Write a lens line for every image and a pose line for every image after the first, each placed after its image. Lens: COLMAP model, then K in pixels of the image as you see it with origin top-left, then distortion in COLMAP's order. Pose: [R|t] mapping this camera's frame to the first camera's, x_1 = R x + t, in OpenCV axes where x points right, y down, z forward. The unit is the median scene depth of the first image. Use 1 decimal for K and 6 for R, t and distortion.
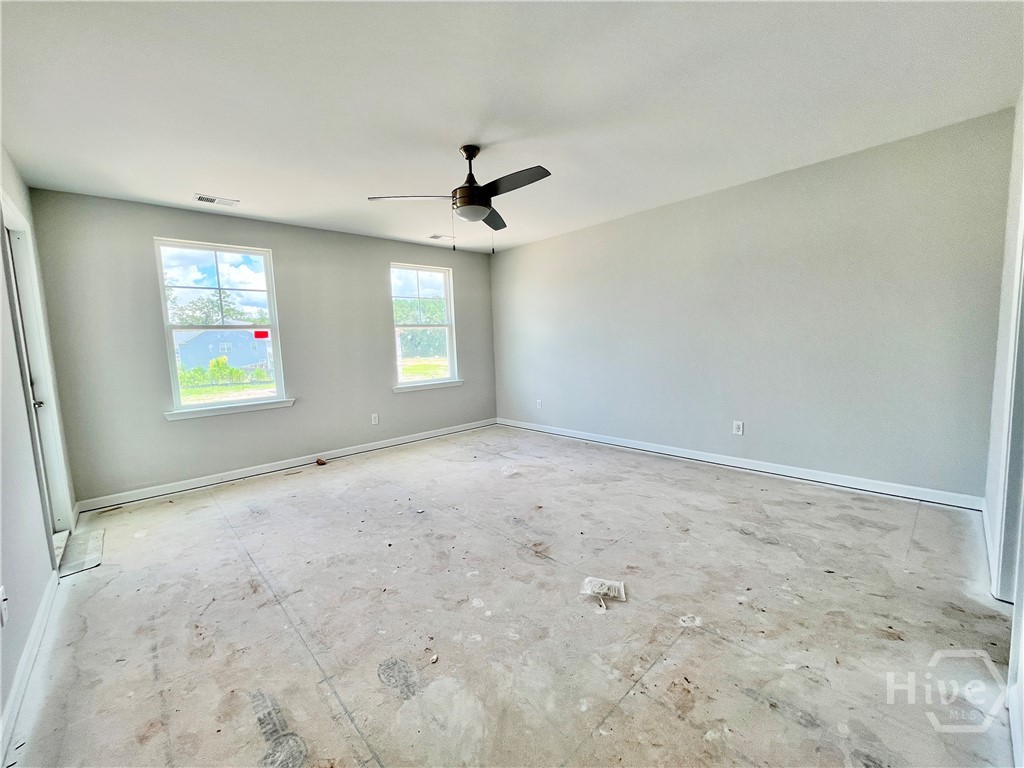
lens RADIAL K [[414.6, 0, 509.1], [0, 414.6, 381.8], [0, 0, 1]] dist [-0.002119, -0.000443]
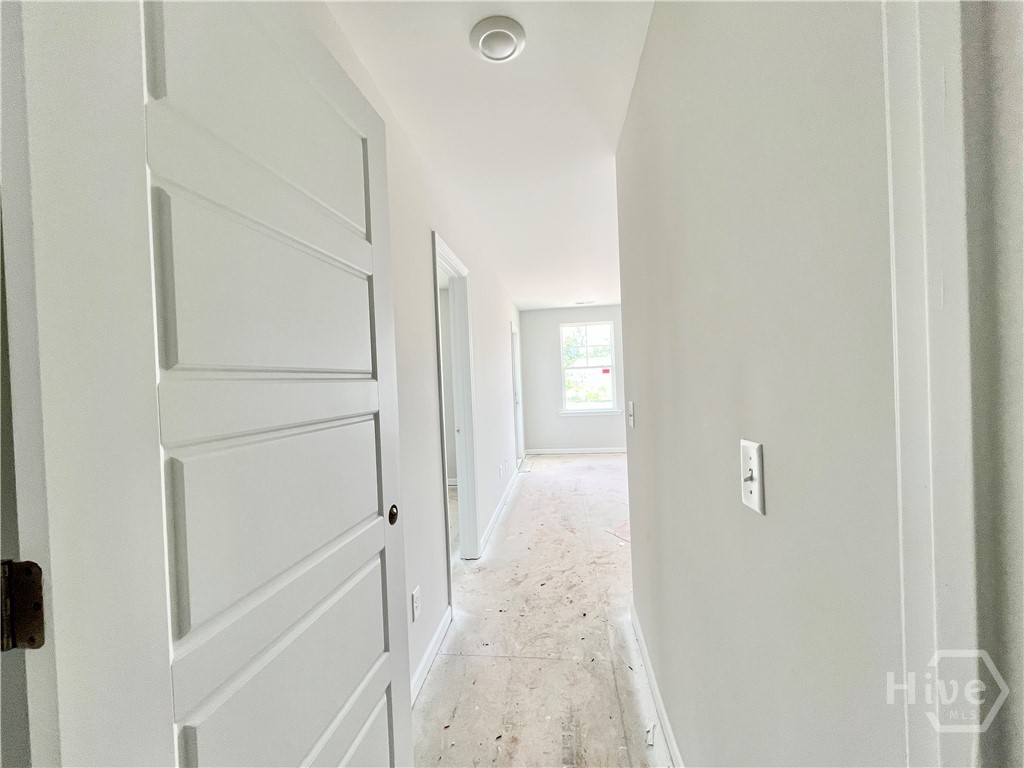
lens RADIAL K [[414.6, 0, 509.1], [0, 414.6, 381.8], [0, 0, 1]] dist [-0.002119, -0.000443]
pose [[0.643190, 0.016735, -0.765524, 0.683389], [-0.057633, 0.997983, -0.026606, -0.003674], [0.763534, 0.061232, 0.642857, -0.598490]]
